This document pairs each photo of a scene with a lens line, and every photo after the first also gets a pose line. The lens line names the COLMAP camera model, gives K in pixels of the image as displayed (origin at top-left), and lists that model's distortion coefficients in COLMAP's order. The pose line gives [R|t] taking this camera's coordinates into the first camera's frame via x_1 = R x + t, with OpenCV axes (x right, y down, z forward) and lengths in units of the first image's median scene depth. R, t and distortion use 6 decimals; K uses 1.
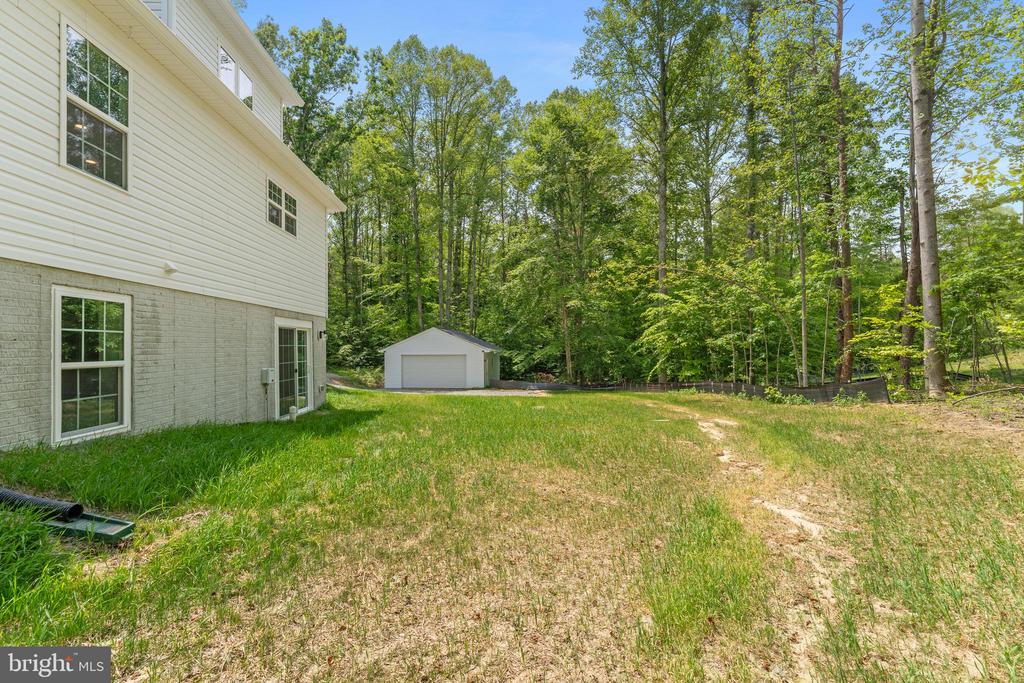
lens RADIAL K [[451.8, 0, 512.0], [0, 451.8, 341.5], [0, 0, 1]] dist [-0.001352, -0.000248]
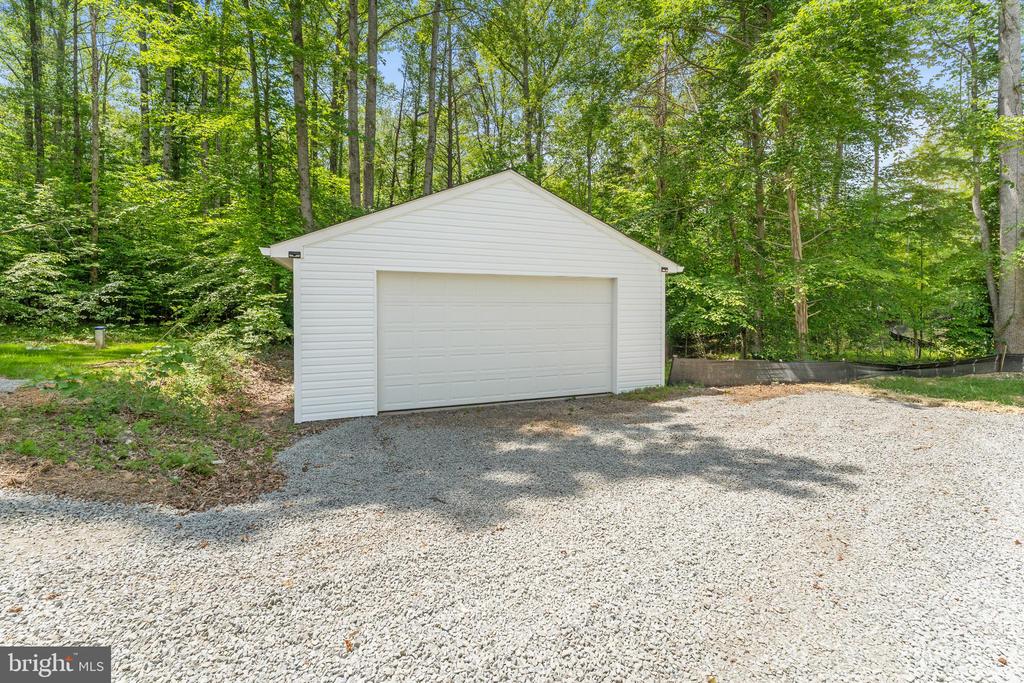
lens RADIAL K [[444.6, 0, 510.0], [0, 444.6, 305.5], [0, 0, 1]] dist [0.000806, 0.000077]
pose [[0.890398, 0.010712, 0.455057, -0.286583], [-0.015831, 0.999847, 0.007441, 0.043967], [-0.454908, -0.013829, 0.890431, 0.763203]]
